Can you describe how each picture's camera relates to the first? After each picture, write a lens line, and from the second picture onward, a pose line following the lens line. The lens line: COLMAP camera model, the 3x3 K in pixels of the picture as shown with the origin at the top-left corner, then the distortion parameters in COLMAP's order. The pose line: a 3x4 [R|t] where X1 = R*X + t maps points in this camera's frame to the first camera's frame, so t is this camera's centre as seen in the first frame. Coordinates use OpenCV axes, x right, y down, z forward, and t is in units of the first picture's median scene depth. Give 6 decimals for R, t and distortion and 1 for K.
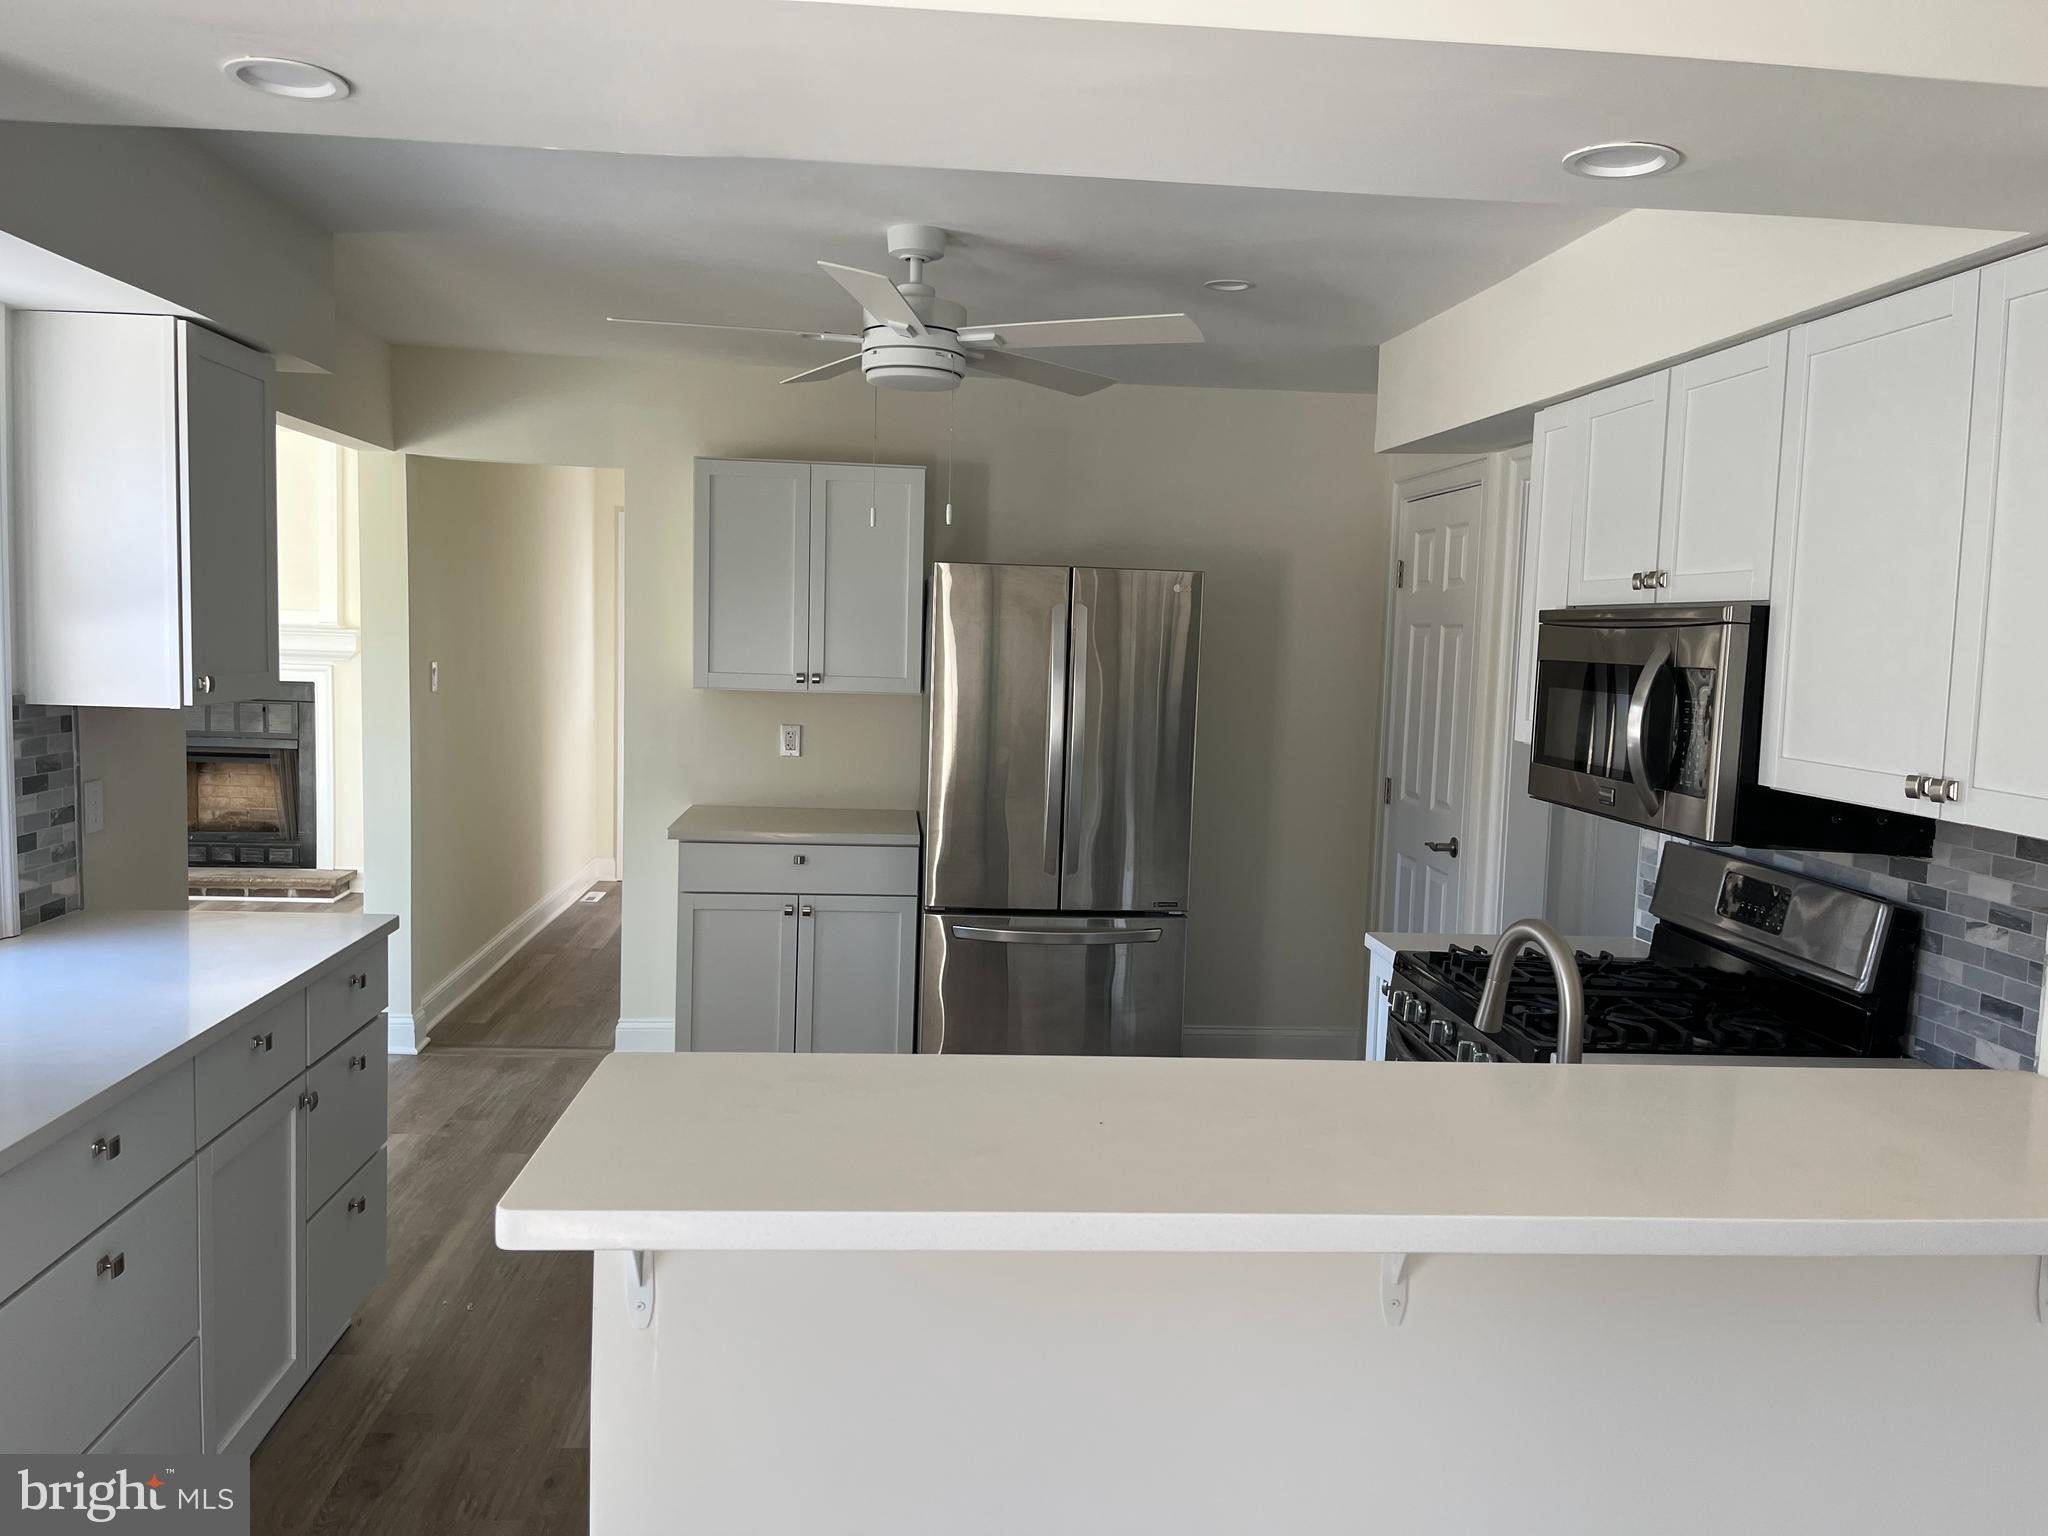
lens RADIAL K [[1563.3, 0, 1021.6], [0, 1563.3, 769.2], [0, 0, 1]] dist [0.063379, -0.041064]
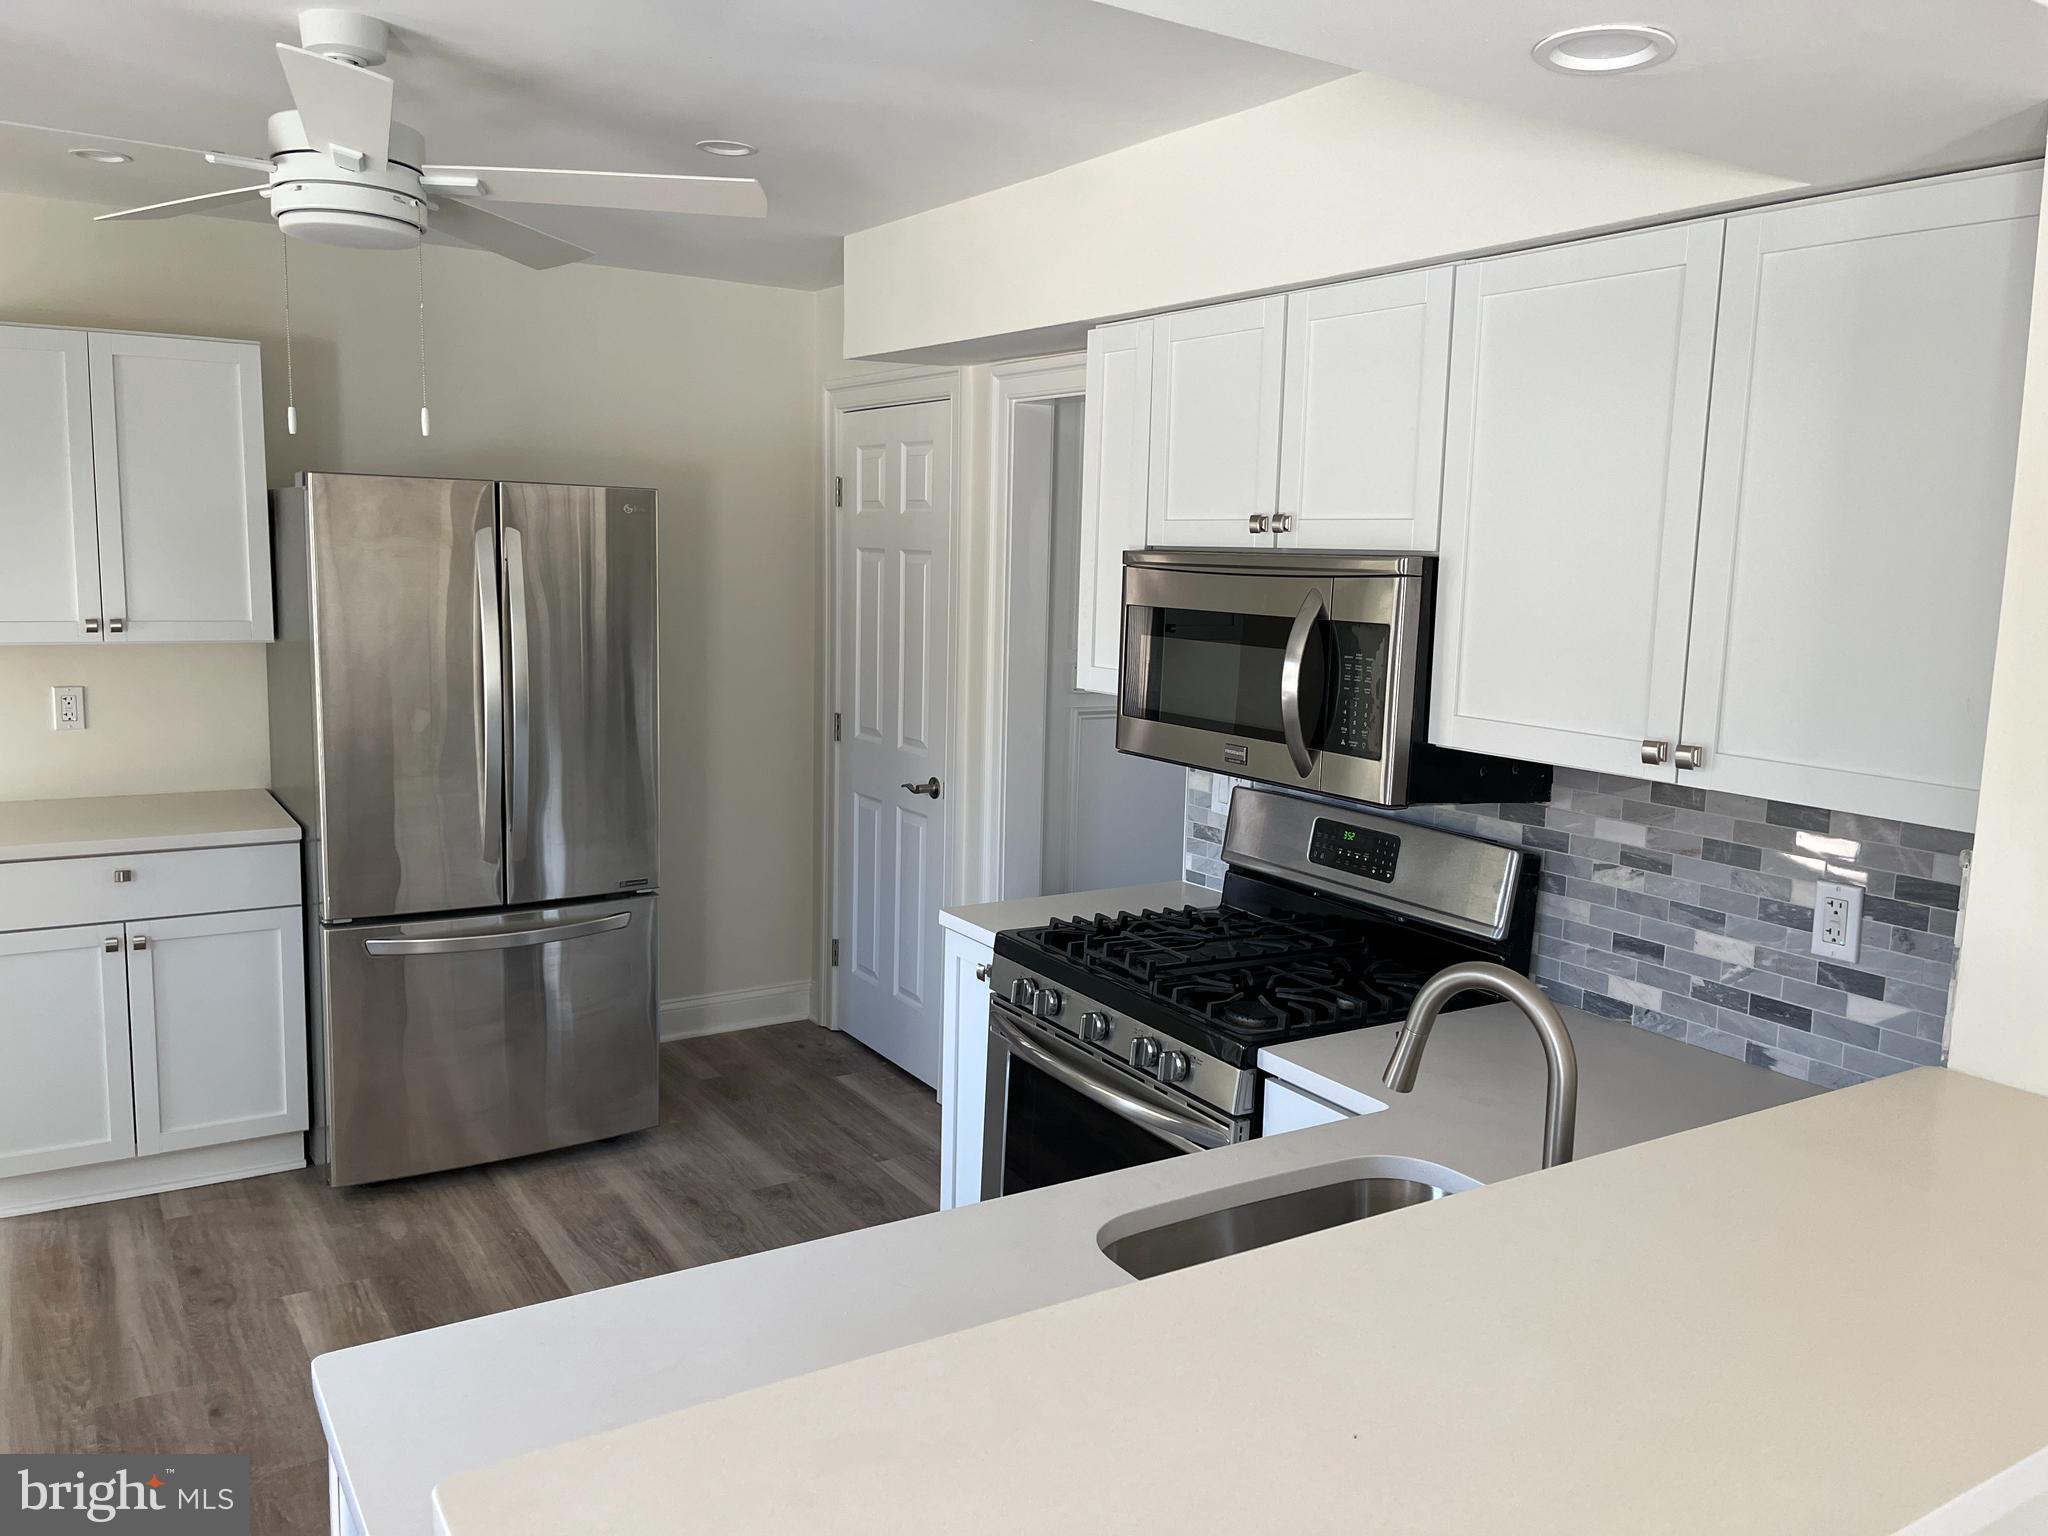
lens RADIAL K [[1563.3, 0, 1023.0], [0, 1563.3, 757.6], [0, 0, 1]] dist [0.063379, -0.041064]
pose [[0.886312, -0.070736, 0.457655, -0.147522], [0.043060, 0.996572, 0.070640, -0.045514], [-0.461083, -0.042902, 0.886319, 0.201080]]
